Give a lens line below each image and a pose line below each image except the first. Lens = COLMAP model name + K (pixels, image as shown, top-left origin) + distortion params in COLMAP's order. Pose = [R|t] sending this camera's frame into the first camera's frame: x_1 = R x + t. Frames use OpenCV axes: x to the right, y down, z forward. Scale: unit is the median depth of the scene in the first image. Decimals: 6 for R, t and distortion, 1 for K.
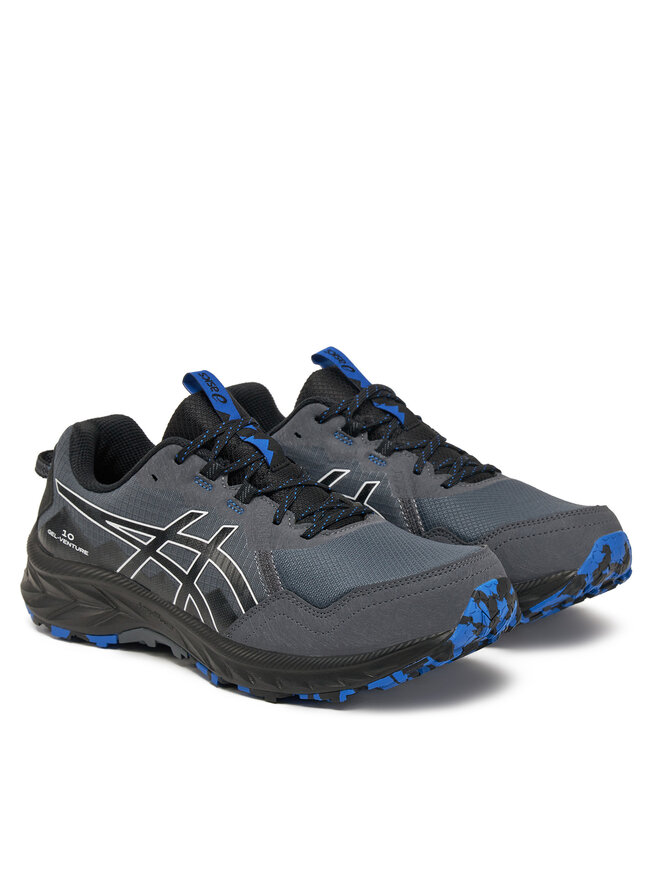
lens RADIAL K [[1982.3, 0, 329.8], [0, 1982.3, 441.1], [0, 0, 1]] dist [-0.101793, 0.000000]
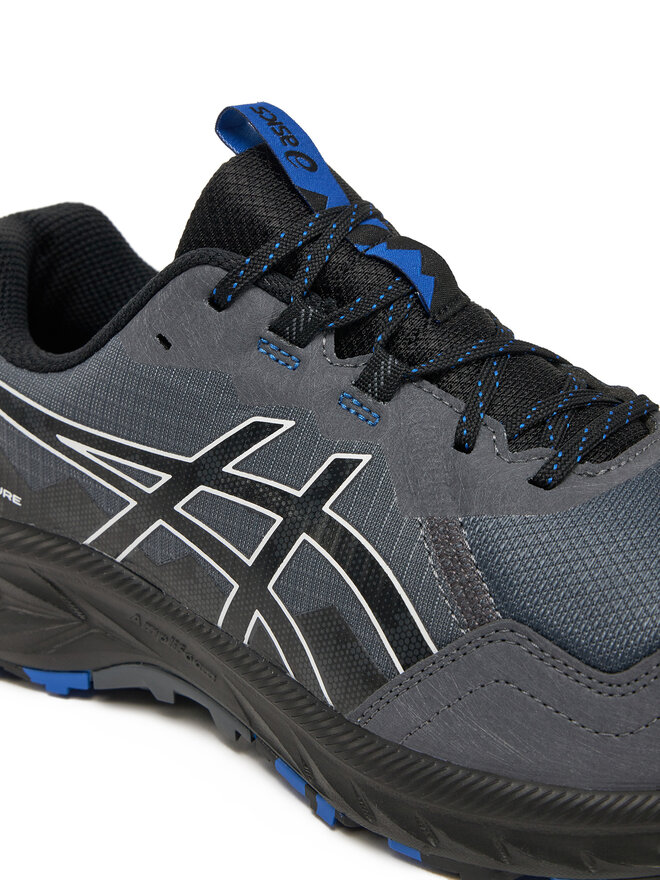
lens RADIAL K [[1535.7, 0, 329.5], [0, 1535.7, 433.7], [0, 0, 1]] dist [-0.074812, 0.000000]
pose [[0.997612, -0.023089, 0.065089, -0.074950], [0.015510, 0.993287, 0.114627, 0.000165], [-0.067299, -0.113344, 0.991274, 0.659294]]
